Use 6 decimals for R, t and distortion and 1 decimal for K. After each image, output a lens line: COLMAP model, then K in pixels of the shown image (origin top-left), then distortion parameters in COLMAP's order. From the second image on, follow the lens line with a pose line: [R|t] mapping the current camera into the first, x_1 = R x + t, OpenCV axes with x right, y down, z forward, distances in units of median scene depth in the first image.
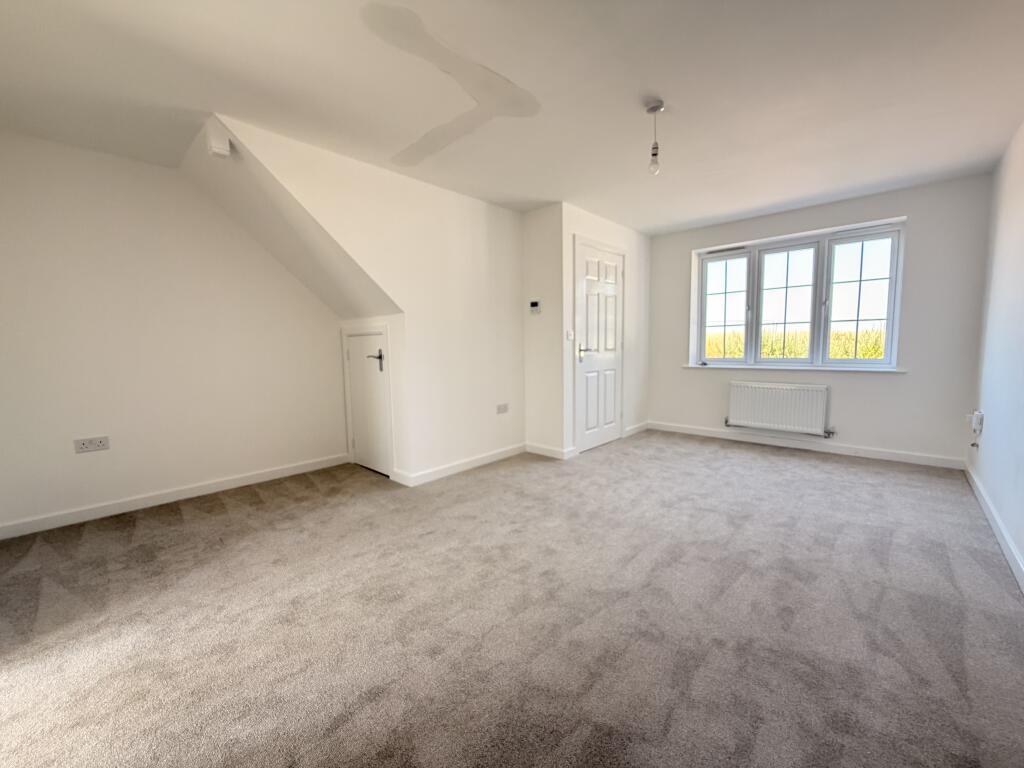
lens RADIAL K [[411.2, 0, 509.0], [0, 411.2, 384.0], [0, 0, 1]] dist [0.000407, 0.000287]
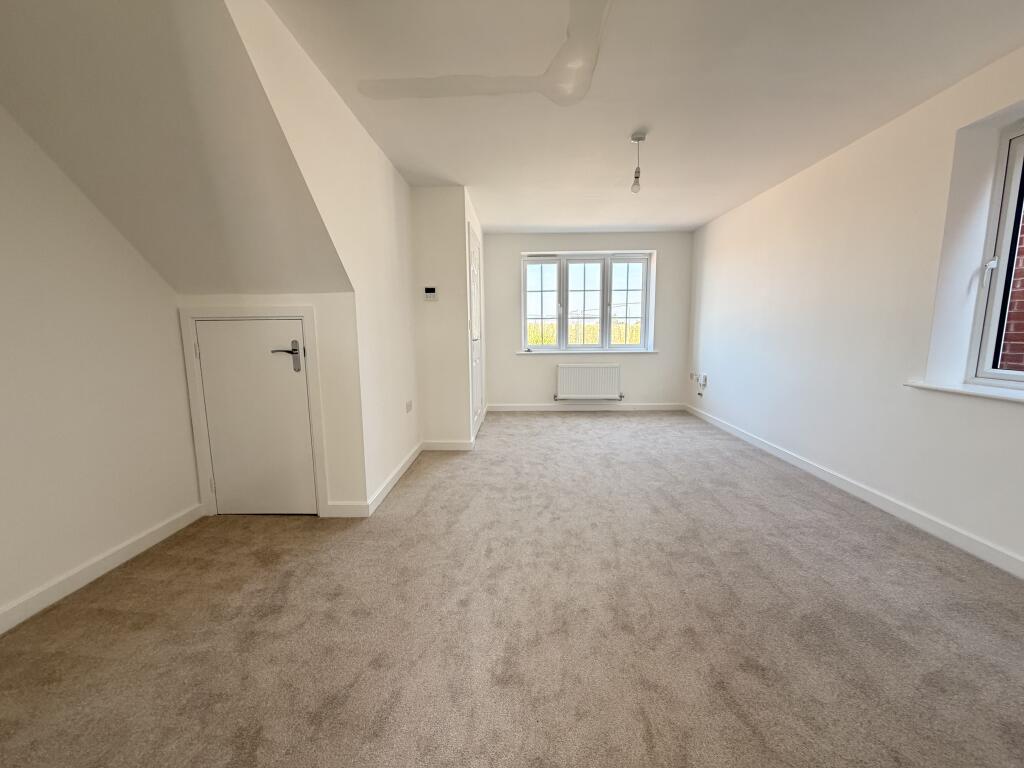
lens RADIAL K [[408.9, 0, 512.0], [0, 408.9, 384.0], [0, 0, 1]] dist [0.002471, 0.000314]
pose [[0.744202, -0.078653, 0.663307, -0.434348], [0.060104, 0.996900, 0.050775, -0.019695], [-0.665245, 0.002081, 0.746623, 0.196324]]
